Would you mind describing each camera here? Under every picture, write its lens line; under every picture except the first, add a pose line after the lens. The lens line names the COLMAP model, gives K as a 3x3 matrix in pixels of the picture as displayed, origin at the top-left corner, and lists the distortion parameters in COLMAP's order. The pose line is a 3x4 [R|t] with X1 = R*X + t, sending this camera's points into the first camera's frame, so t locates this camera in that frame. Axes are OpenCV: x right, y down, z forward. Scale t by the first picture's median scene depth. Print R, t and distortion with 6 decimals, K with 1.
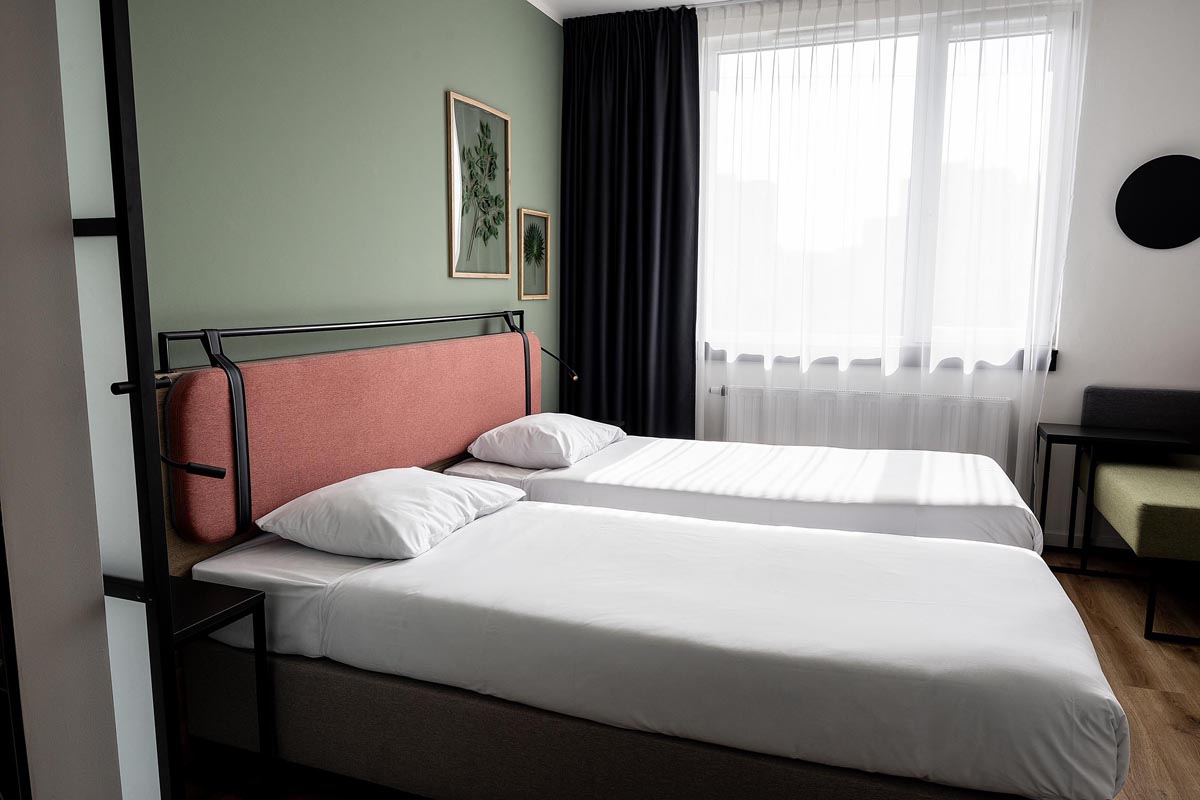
lens RADIAL K [[813.5, 0, 600.0], [0, 813.5, 400.0], [0, 0, 1]] dist [-0.004547, -0.003536]
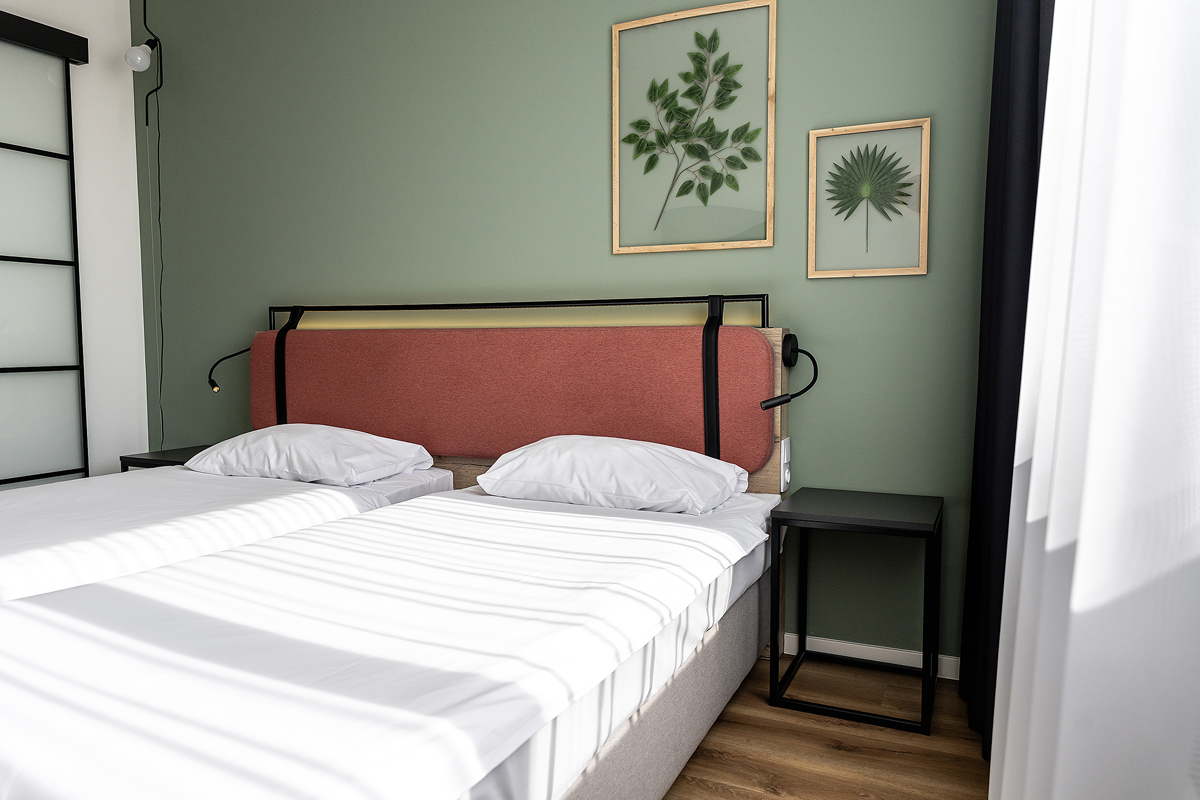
lens RADIAL K [[813.5, 0, 600.0], [0, 813.5, 400.0], [0, 0, 1]] dist [-0.004547, -0.003536]
pose [[-0.069460, 0.073668, -0.994861, 0.589528], [-0.135935, 0.987269, 0.082596, -0.067349], [0.988280, 0.140973, -0.058561, 0.980771]]
